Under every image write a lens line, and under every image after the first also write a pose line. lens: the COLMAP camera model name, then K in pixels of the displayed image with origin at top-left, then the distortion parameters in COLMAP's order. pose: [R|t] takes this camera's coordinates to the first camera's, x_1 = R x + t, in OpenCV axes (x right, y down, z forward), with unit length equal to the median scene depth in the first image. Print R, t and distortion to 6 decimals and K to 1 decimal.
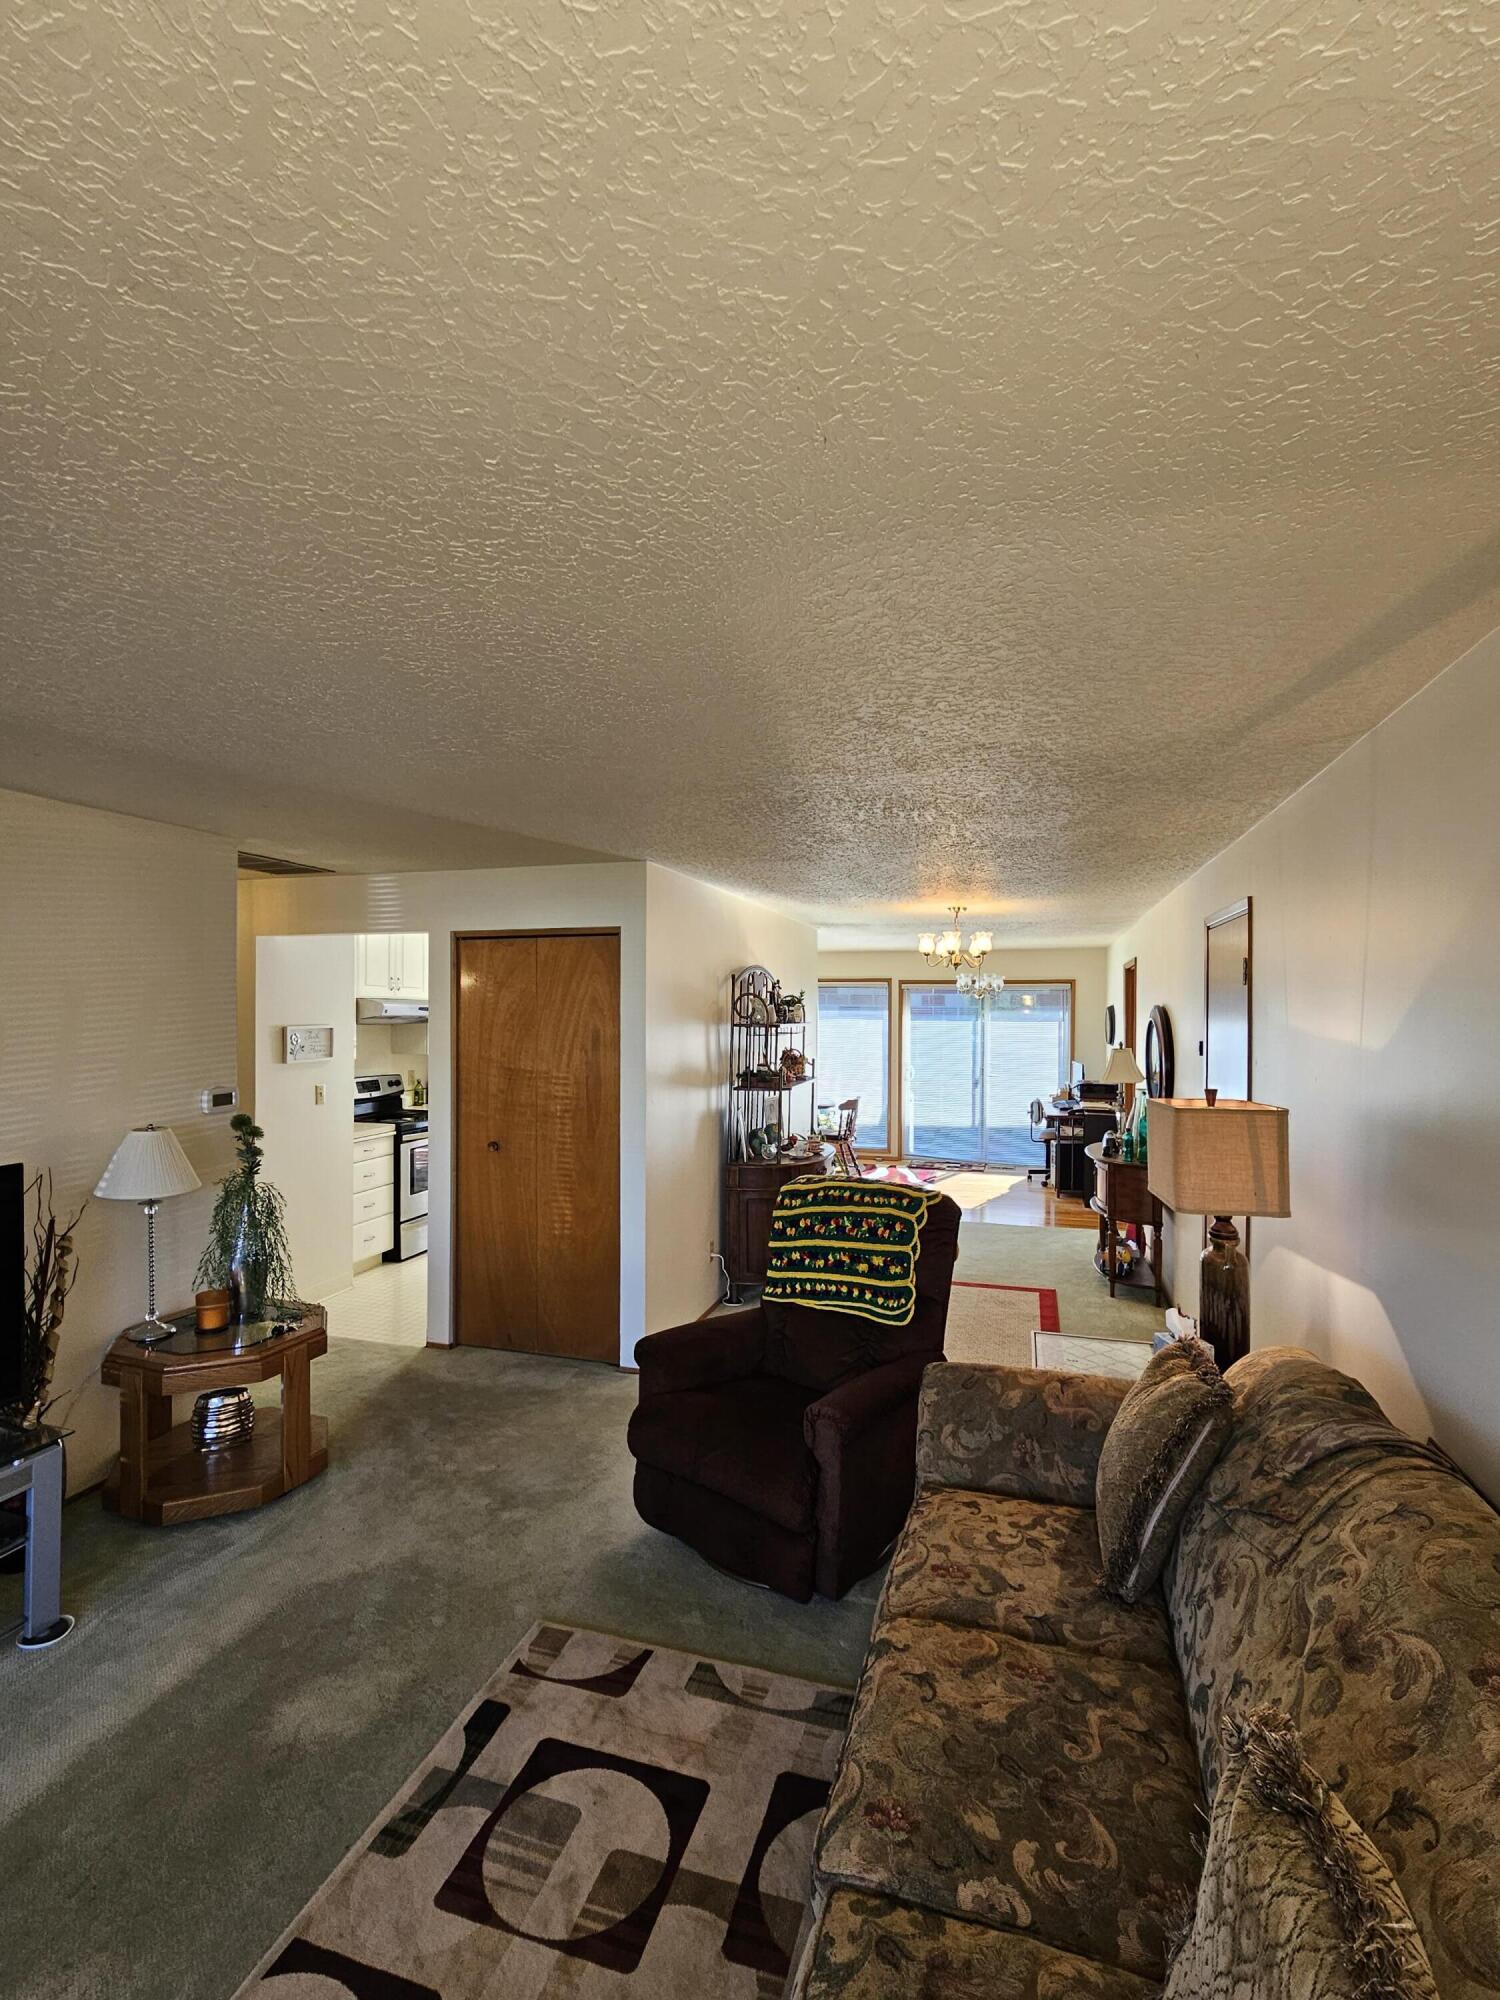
lens RADIAL K [[906.0, 0, 748.7], [0, 906.0, 1009.9], [0, 0, 1]] dist [-0.015503, 0.009069]
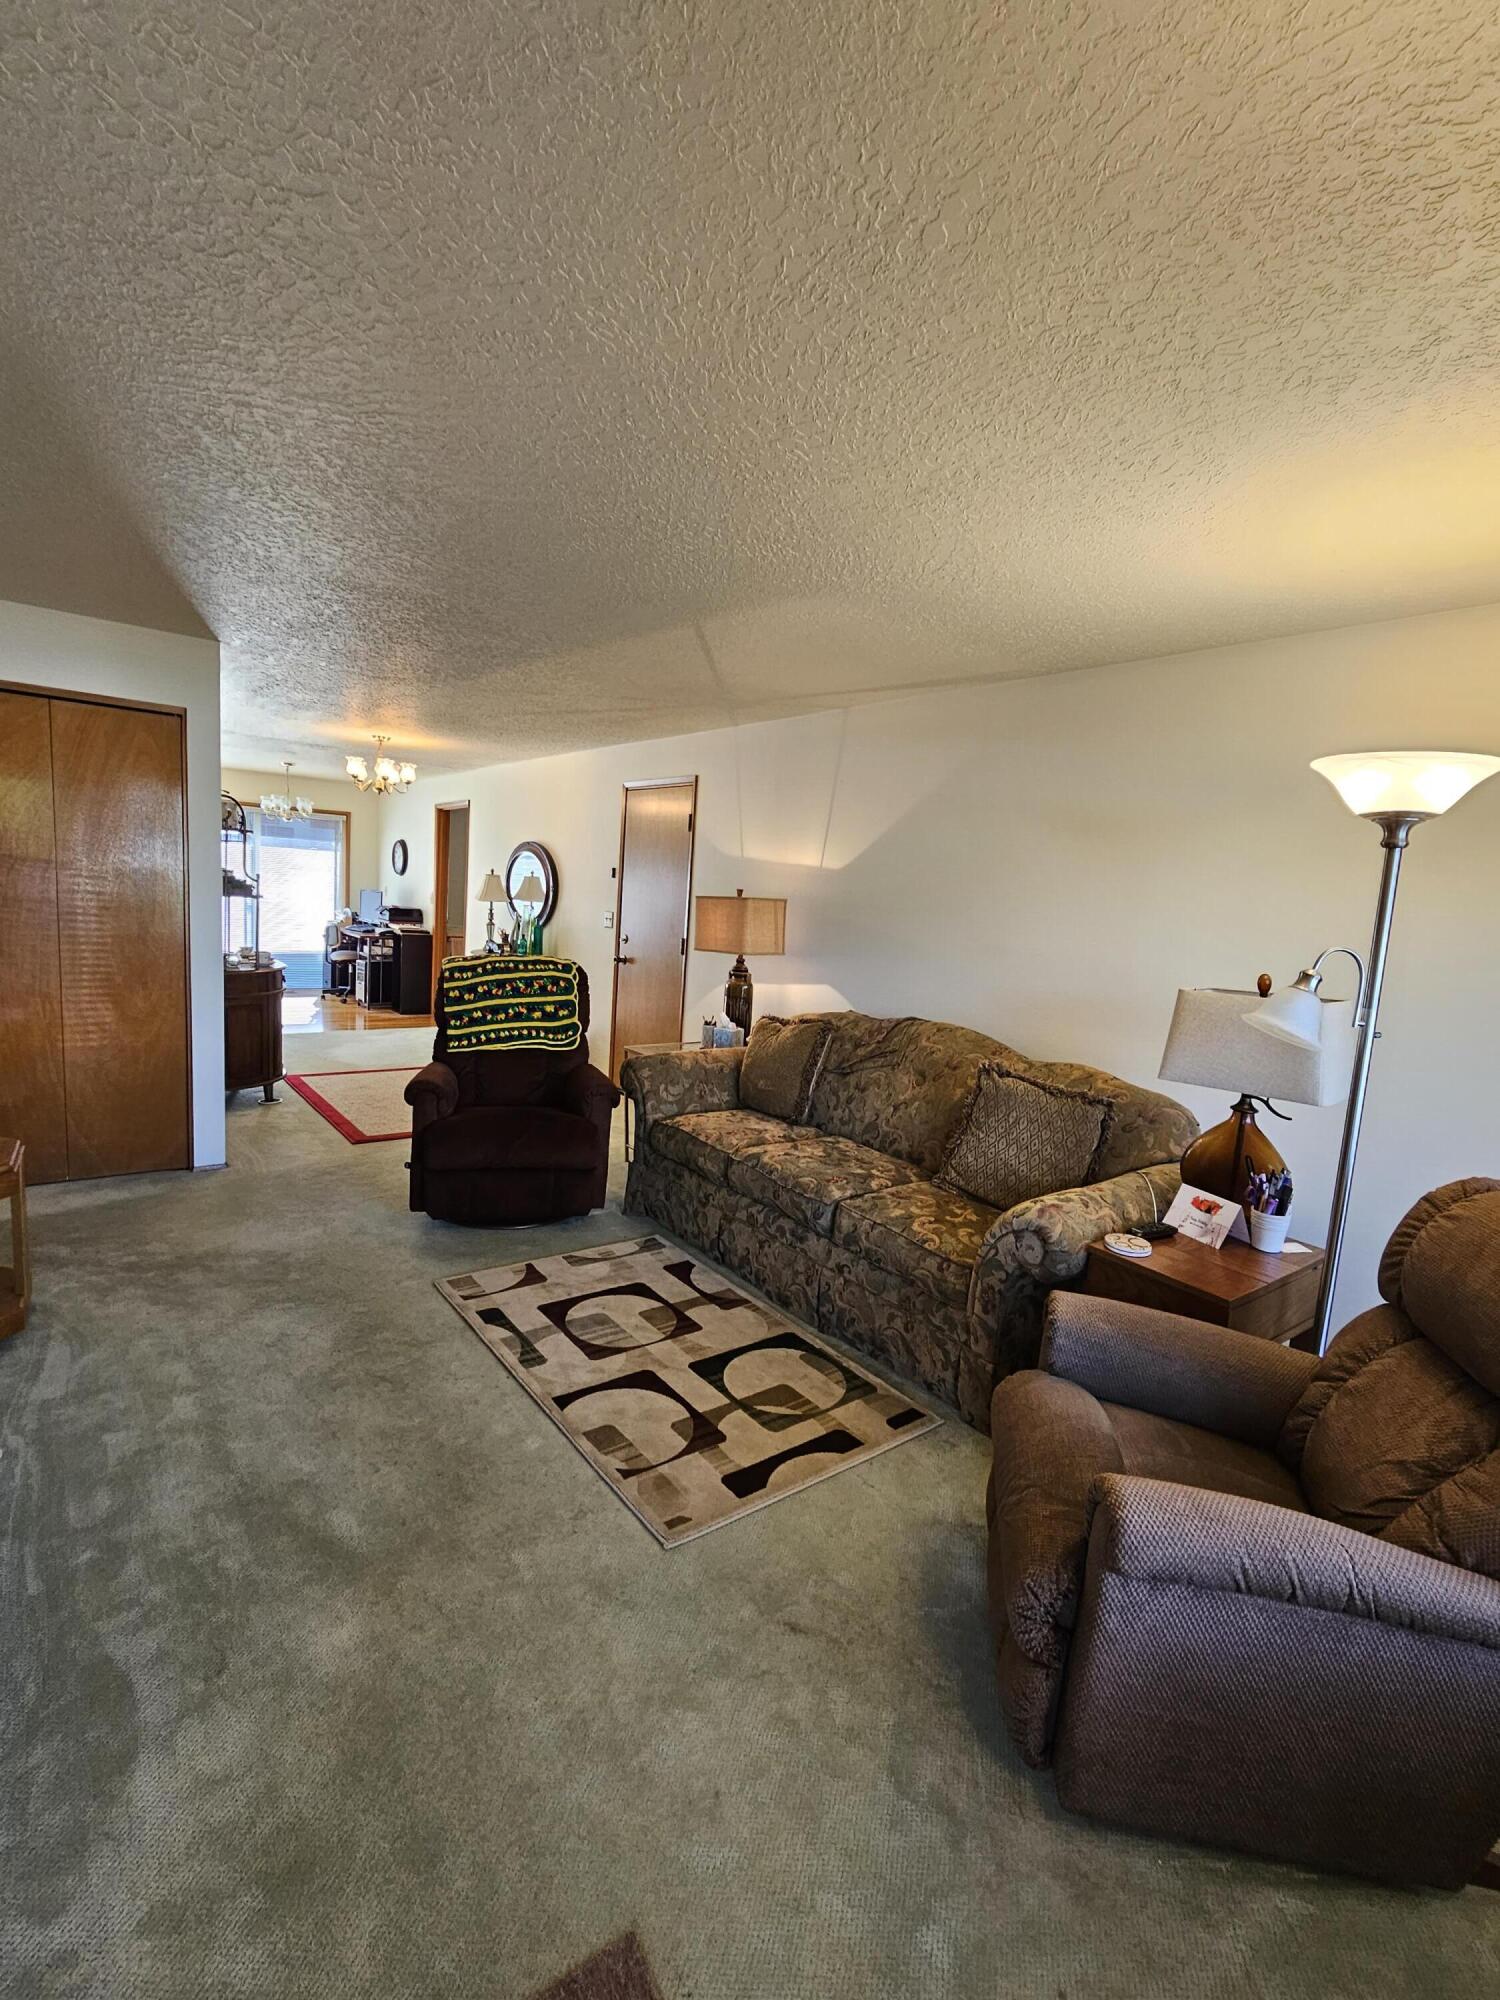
lens RADIAL K [[896.1, 0, 744.9], [0, 896.1, 1006.0], [0, 0, 1]] dist [-0.015102, 0.008088]
pose [[0.582383, -0.067607, 0.810099, -1.102335], [-0.067472, 0.989077, 0.131050, 0.100020], [-0.810110, -0.130981, 0.571460, -0.044124]]
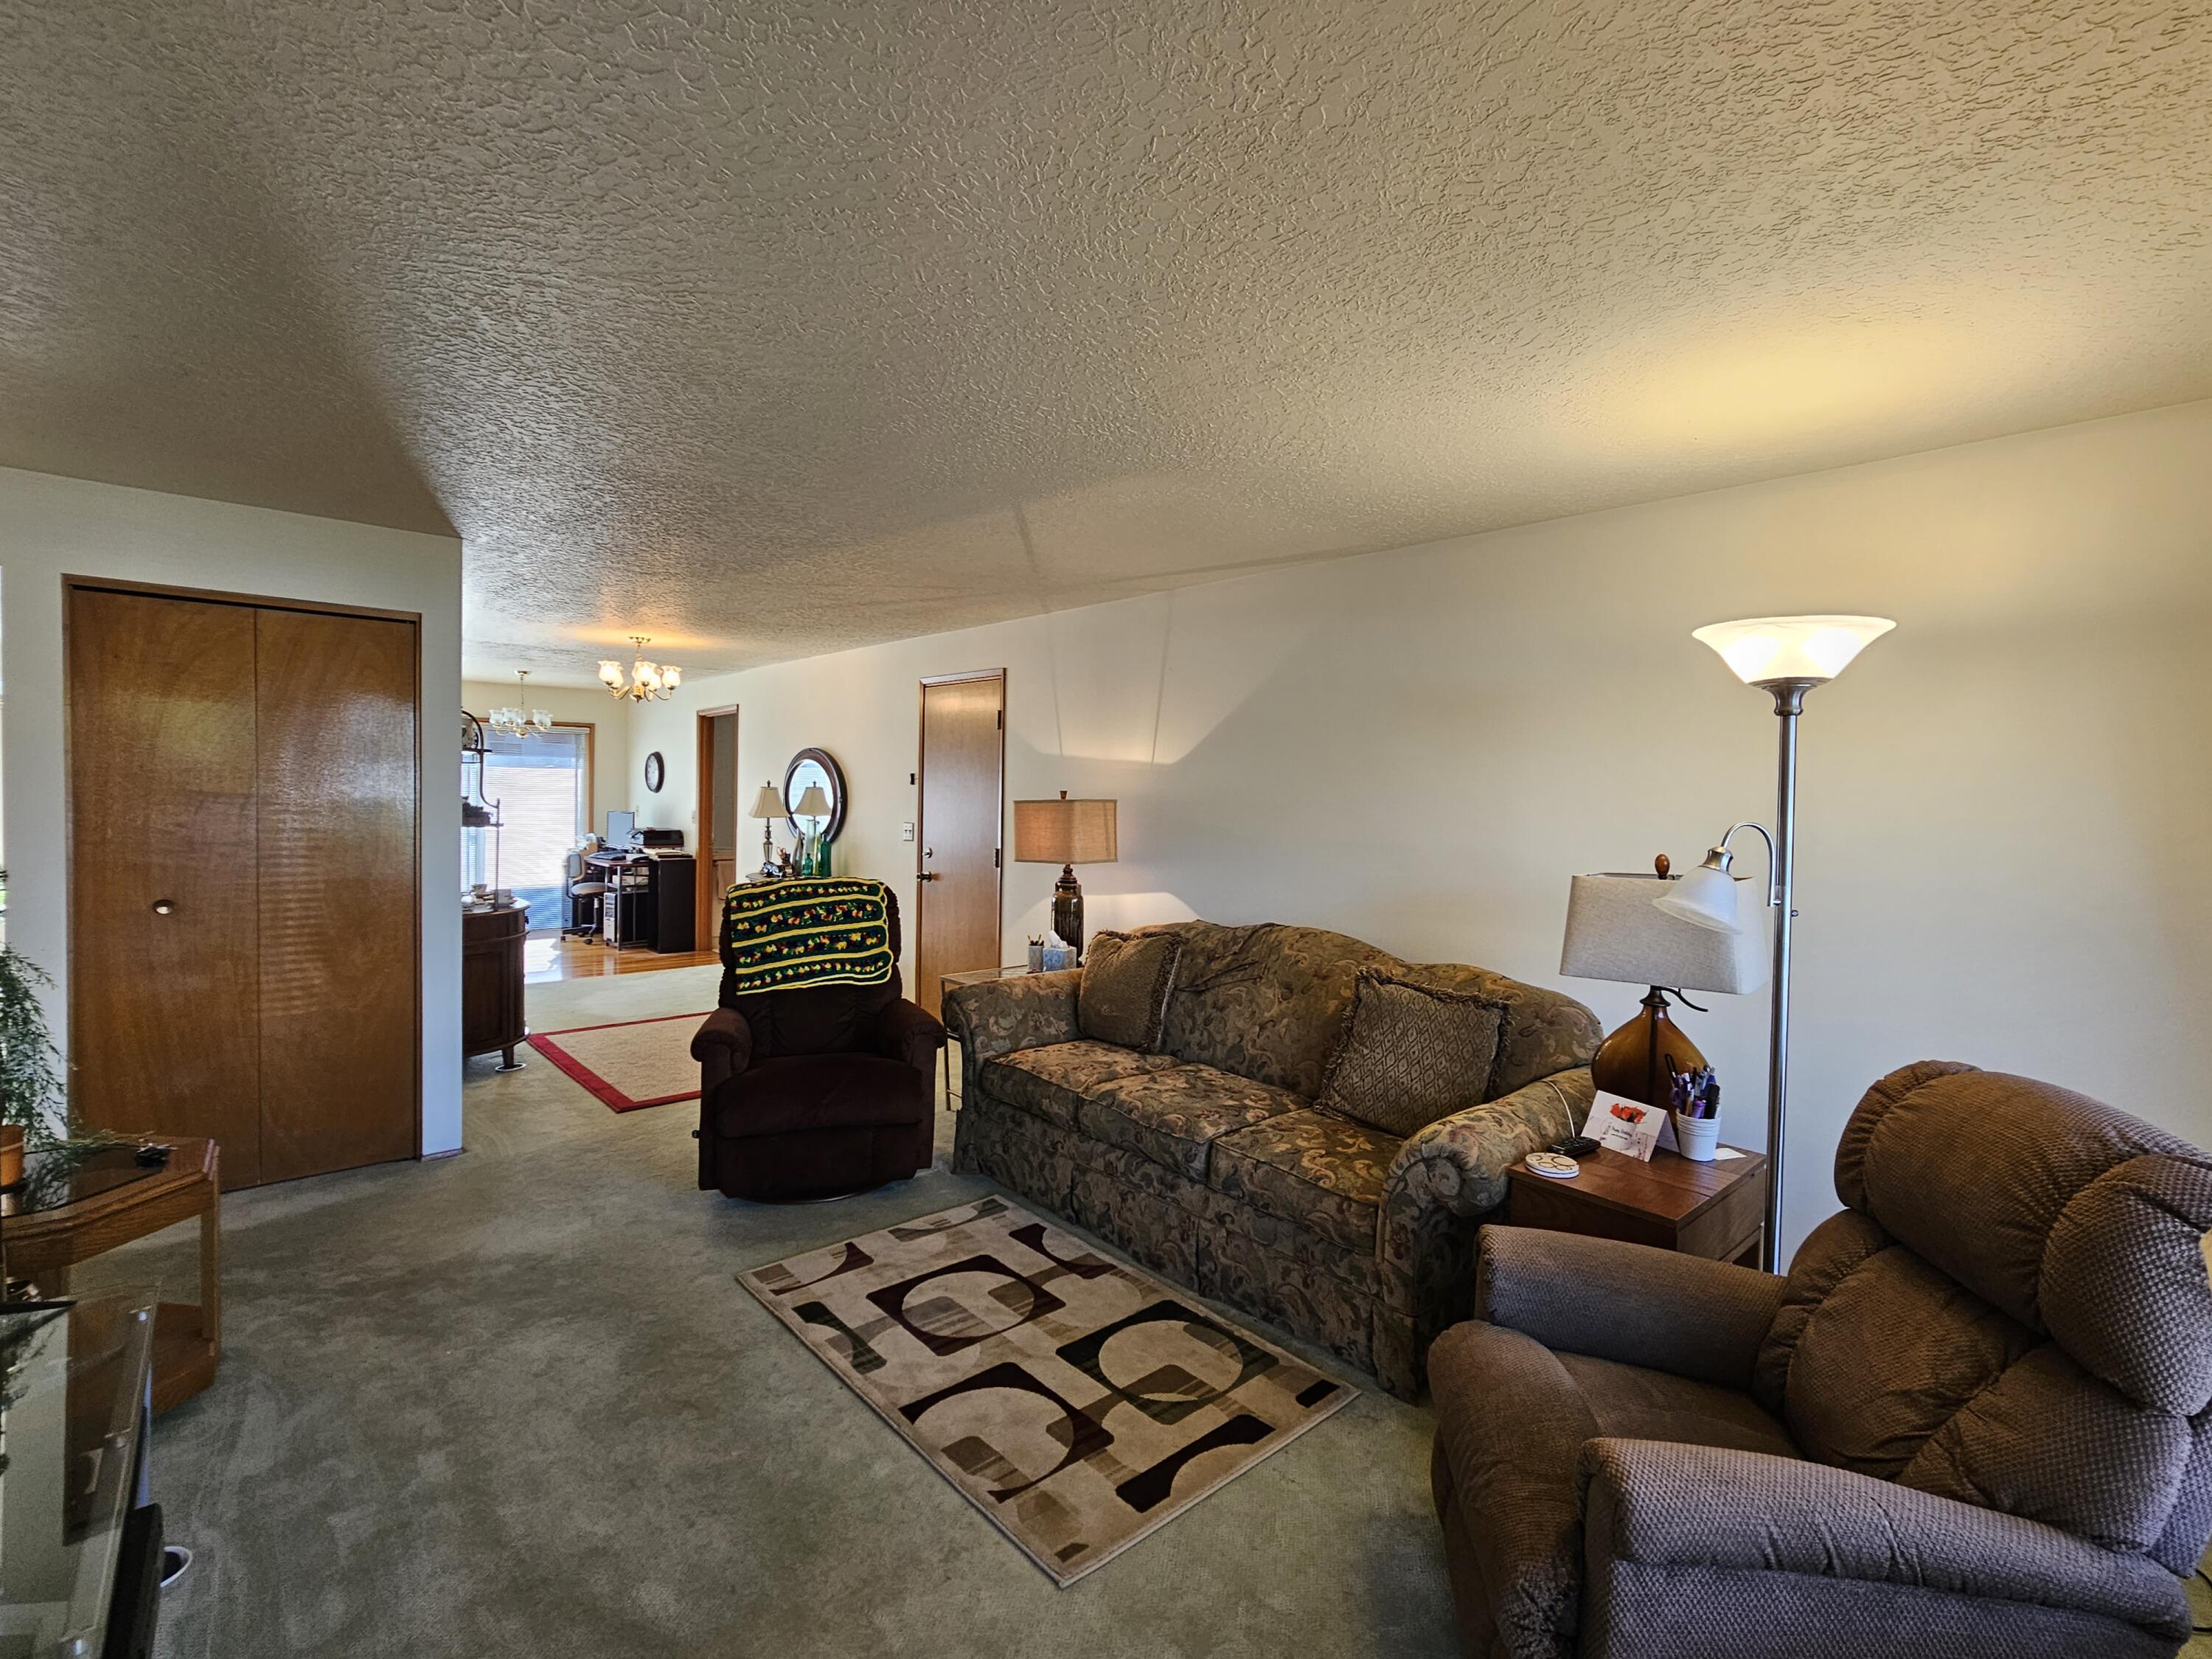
lens RADIAL K [[1002.1, 0, 1124.3], [0, 1002.1, 815.6], [0, 0, 1]] dist [-0.015503, 0.009069]
pose [[0.512017, -0.011825, 0.858894, -1.133967], [-0.020569, 0.999450, 0.026022, 0.100080], [-0.858729, -0.030990, 0.511492, 0.013354]]
